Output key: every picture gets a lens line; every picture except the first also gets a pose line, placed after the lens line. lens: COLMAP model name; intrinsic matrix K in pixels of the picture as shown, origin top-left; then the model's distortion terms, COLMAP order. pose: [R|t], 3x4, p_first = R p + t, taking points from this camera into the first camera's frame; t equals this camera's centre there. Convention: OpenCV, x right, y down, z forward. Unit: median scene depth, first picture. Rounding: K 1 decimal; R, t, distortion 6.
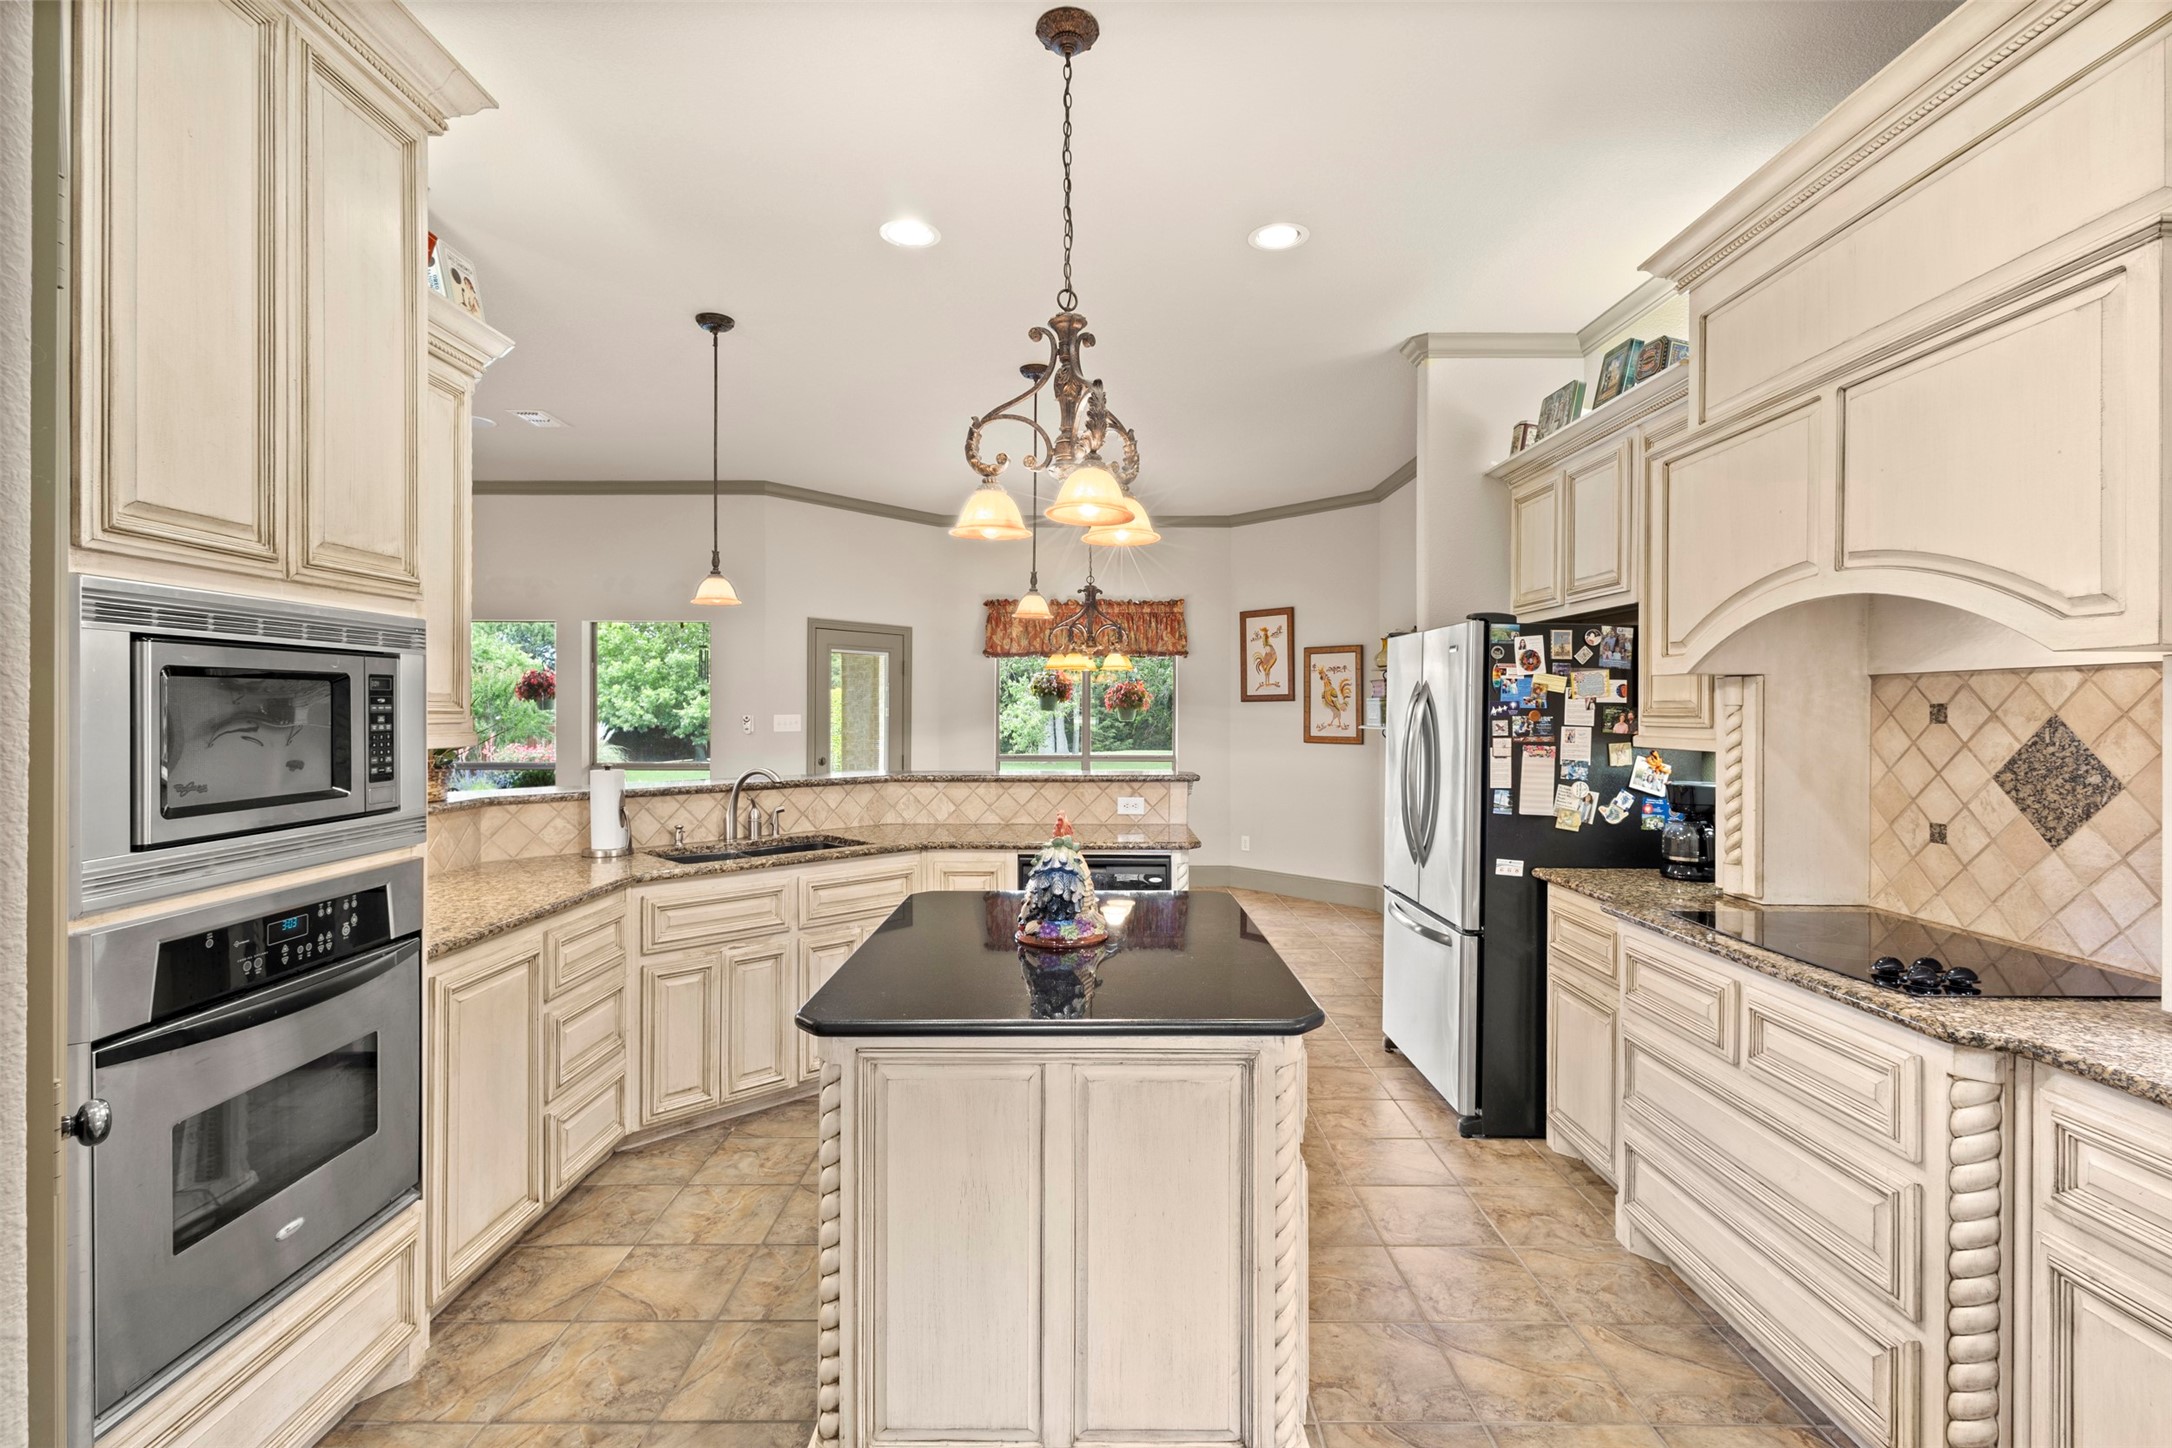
lens RADIAL K [[1000.8, 0, 1081.7], [0, 1000.8, 719.0], [0, 0, 1]] dist [0.008448, -0.001437]
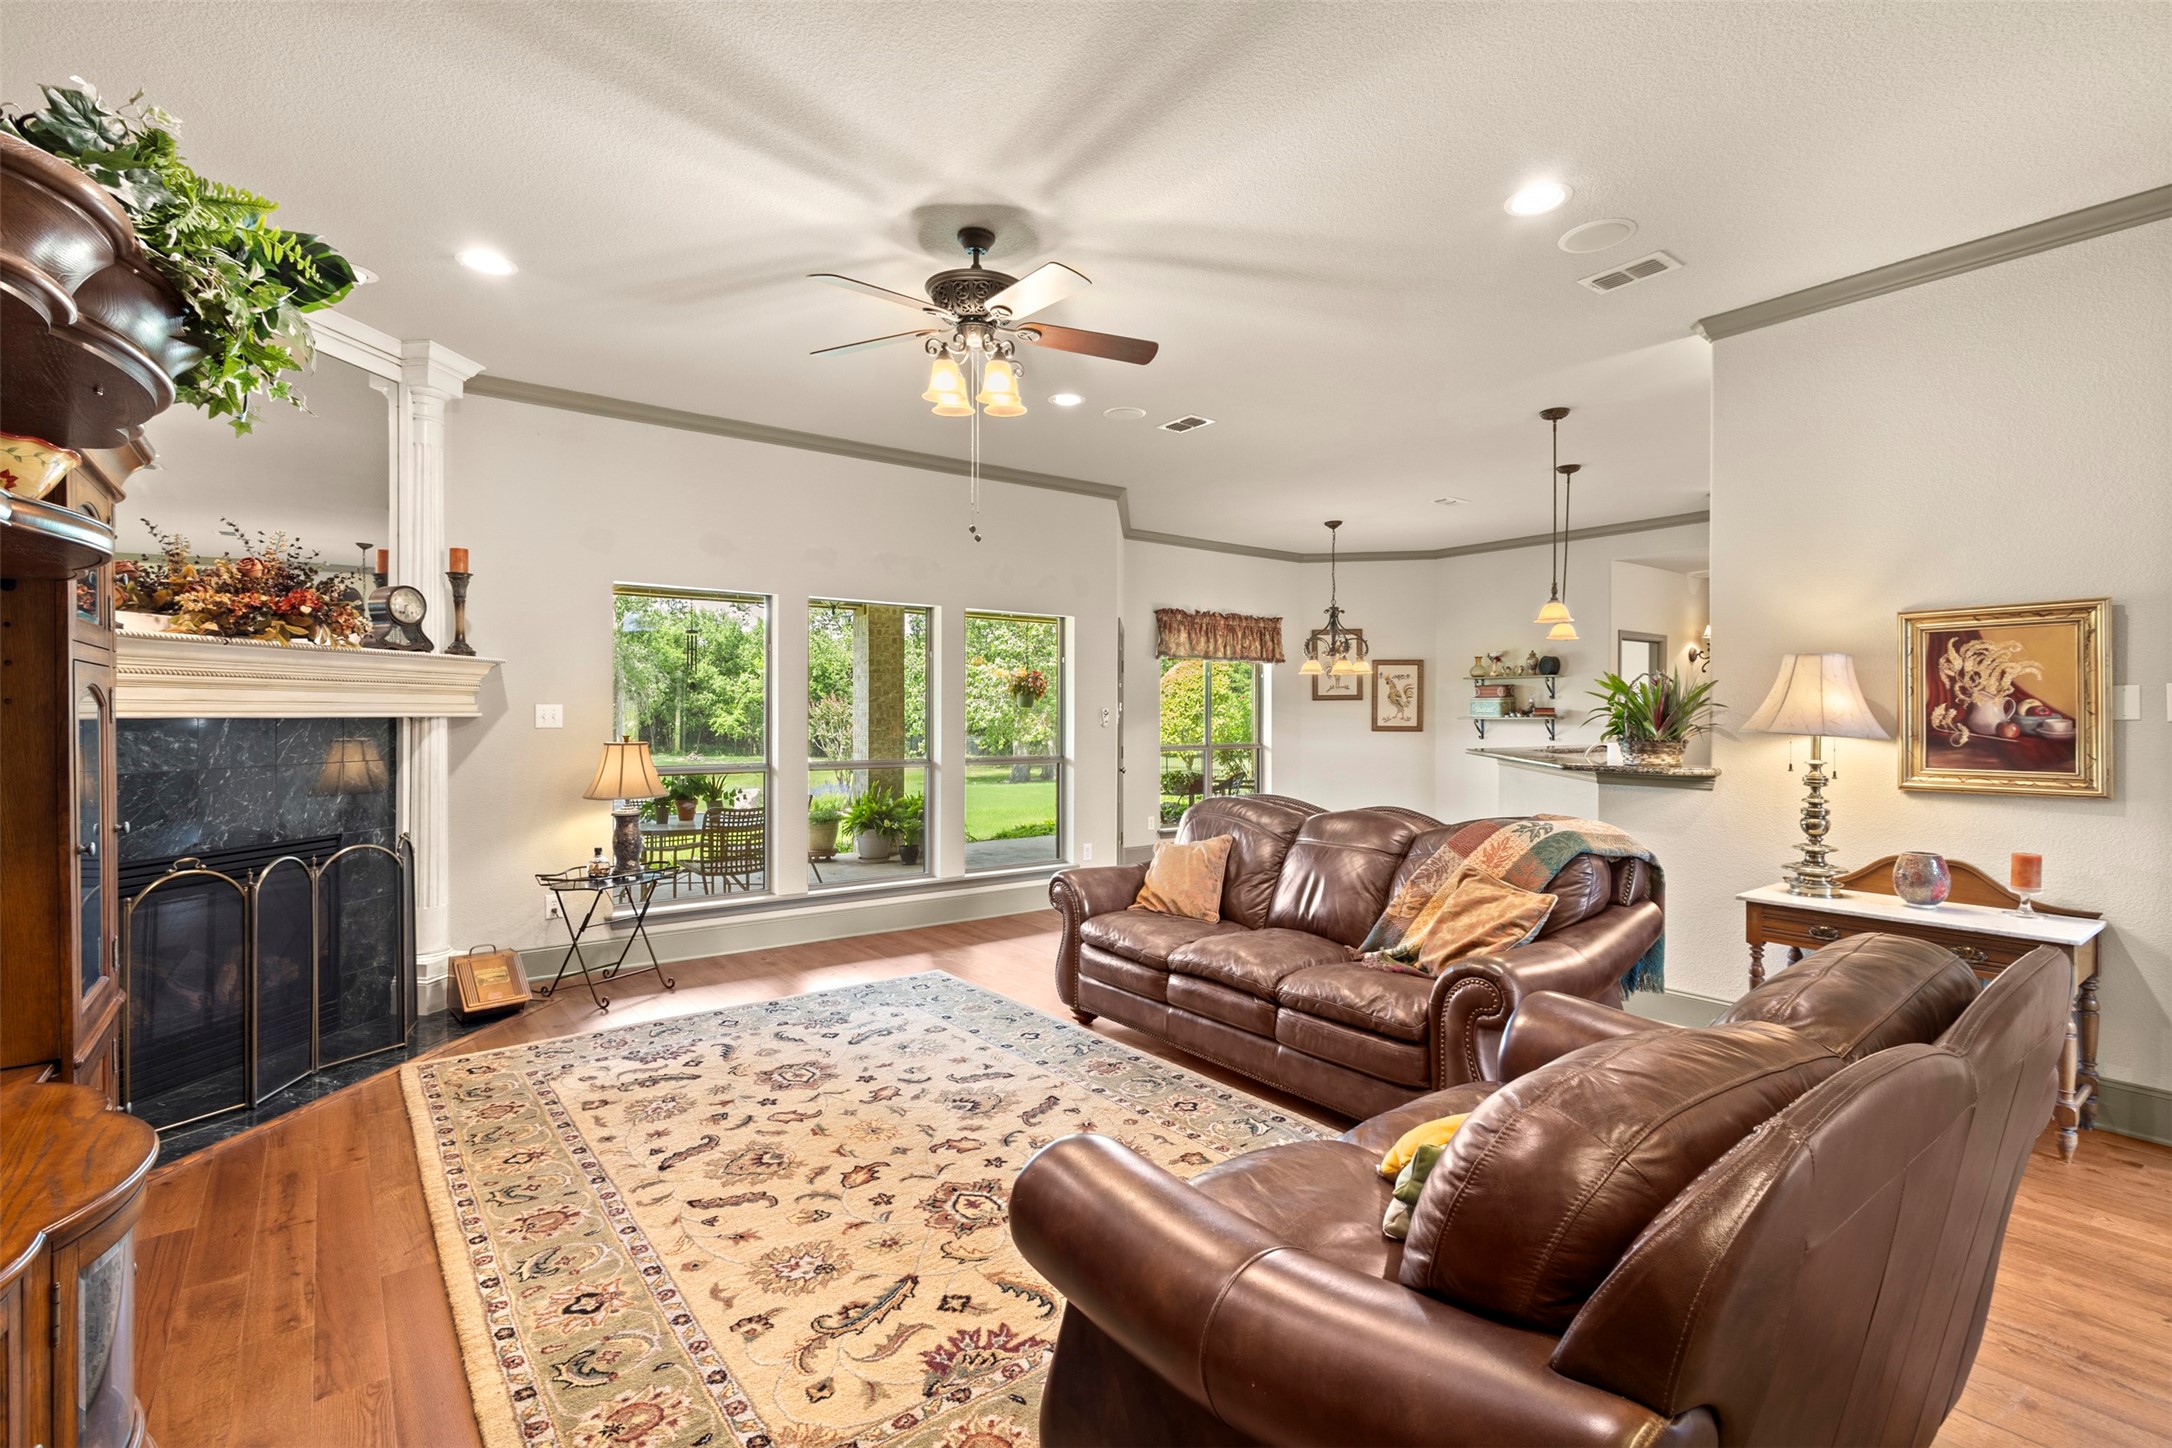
lens RADIAL K [[1000.8, 0, 1083.5], [0, 1000.8, 718.6], [0, 0, 1]] dist [0.008448, -0.001437]
pose [[0.797000, -0.003059, 0.603971, -3.024880], [0.004747, 0.999988, -0.001199, 0.023434], [-0.603960, 0.003823, 0.797005, 0.551824]]
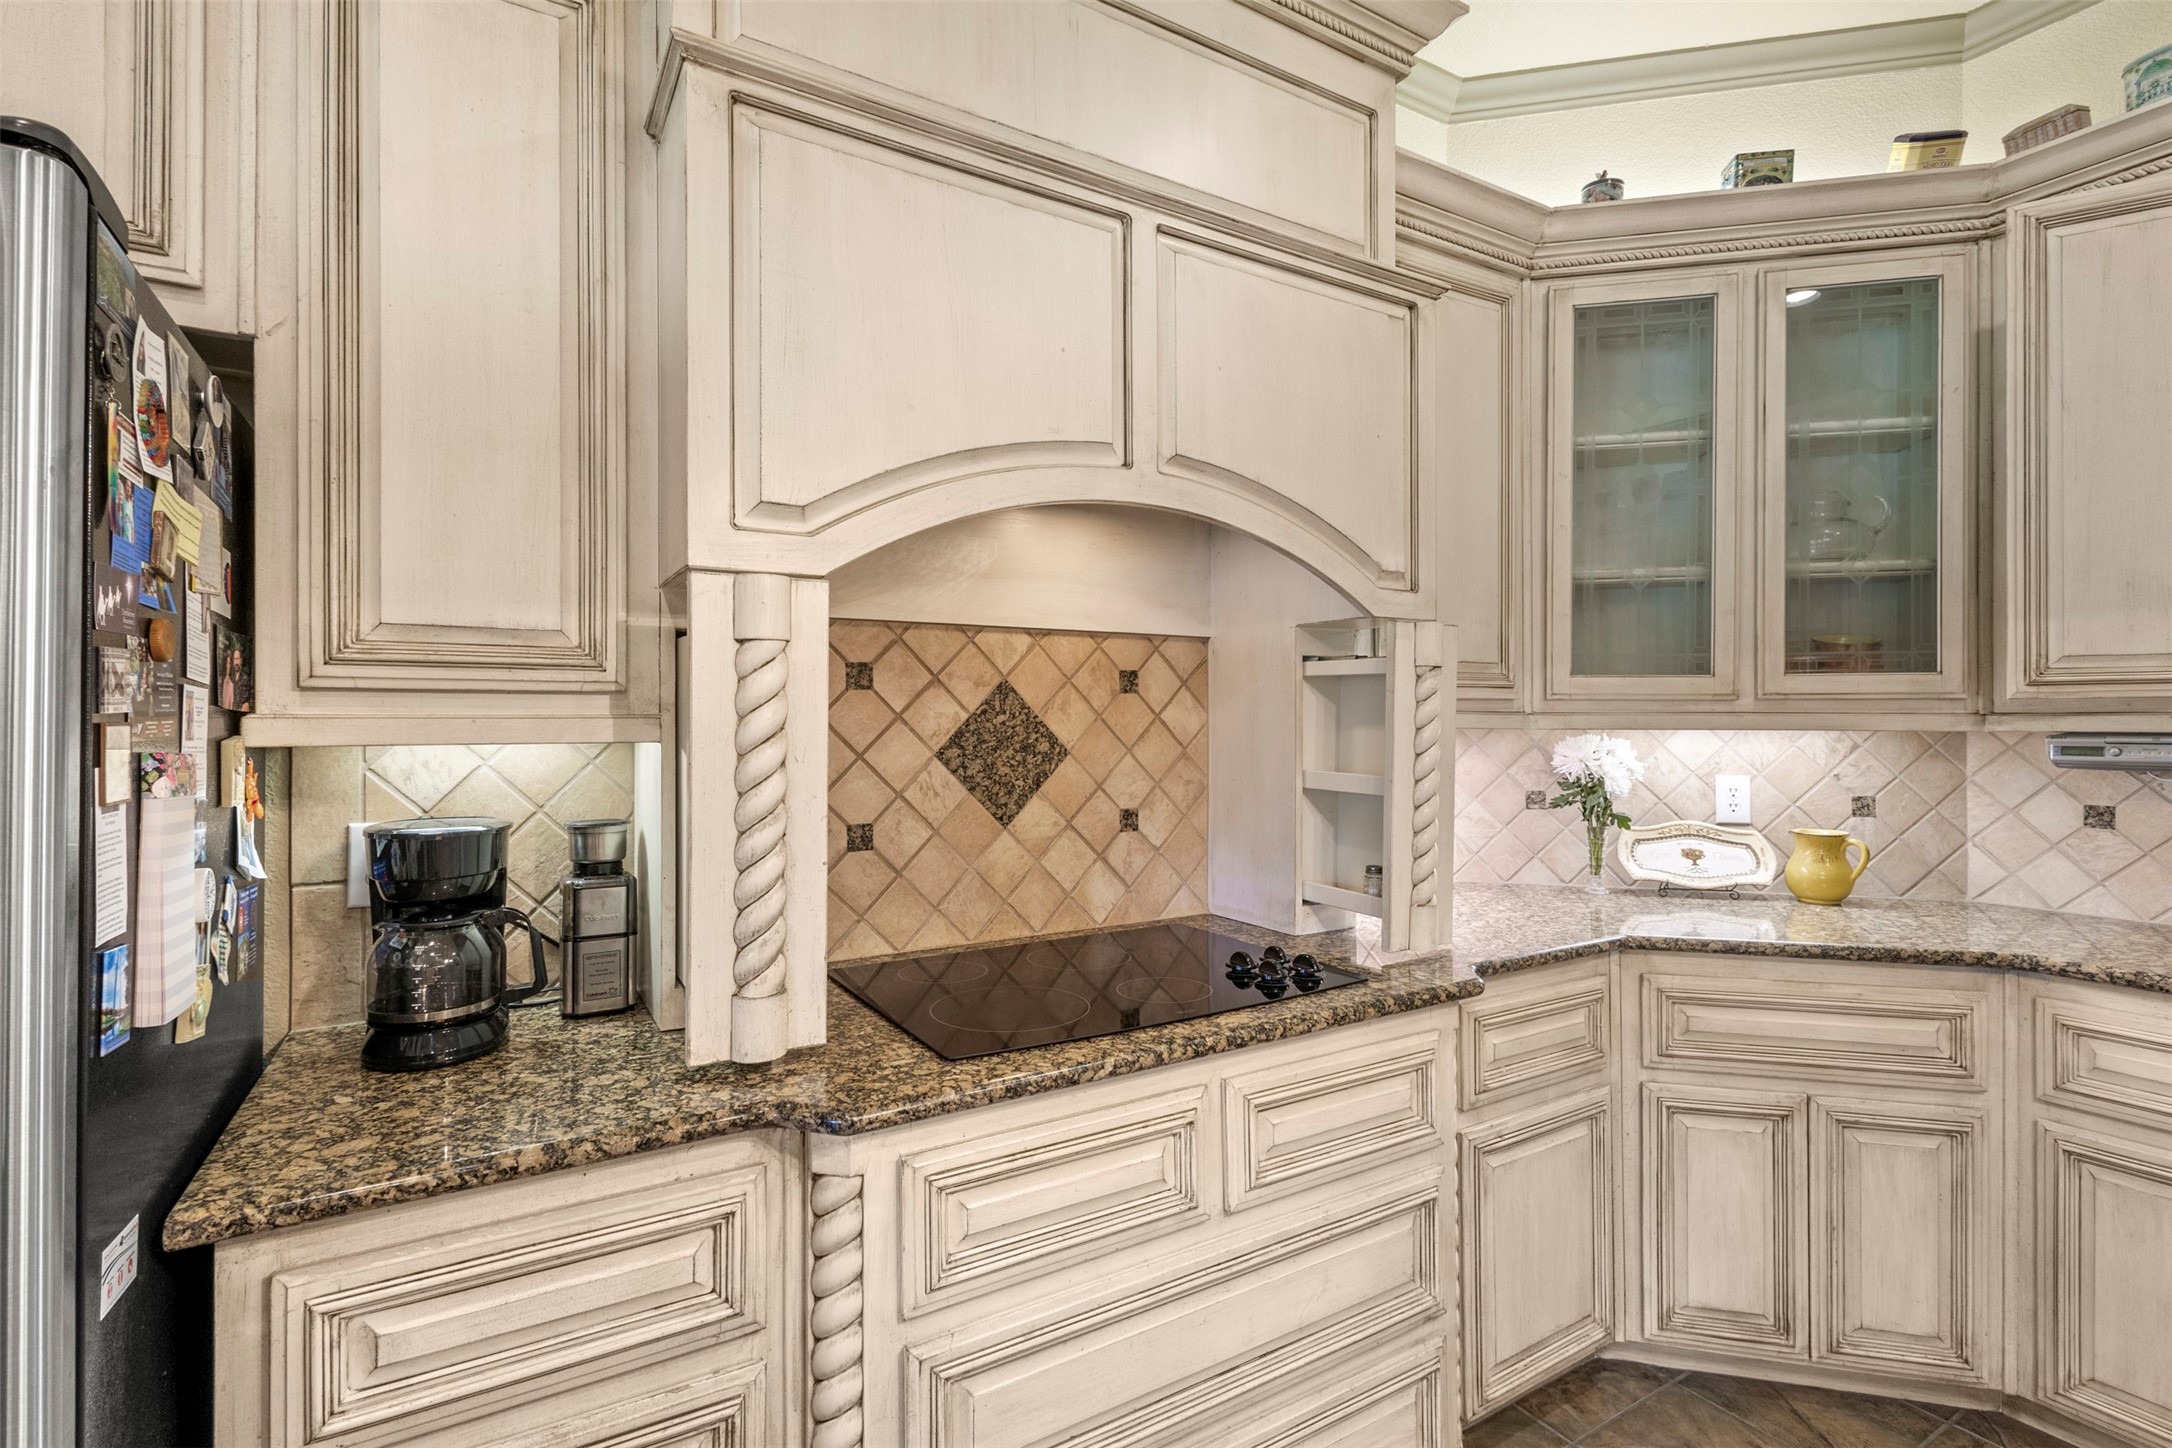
lens RADIAL K [[1000.8, 0, 1078.4], [0, 1000.8, 720.0], [0, 0, 1]] dist [0.008448, -0.001437]
pose [[-0.514045, 0.000291, 0.857763, 0.150000], [0.007896, 0.999959, 0.004393, 0.027685], [-0.857727, 0.009031, -0.514026, 1.362498]]
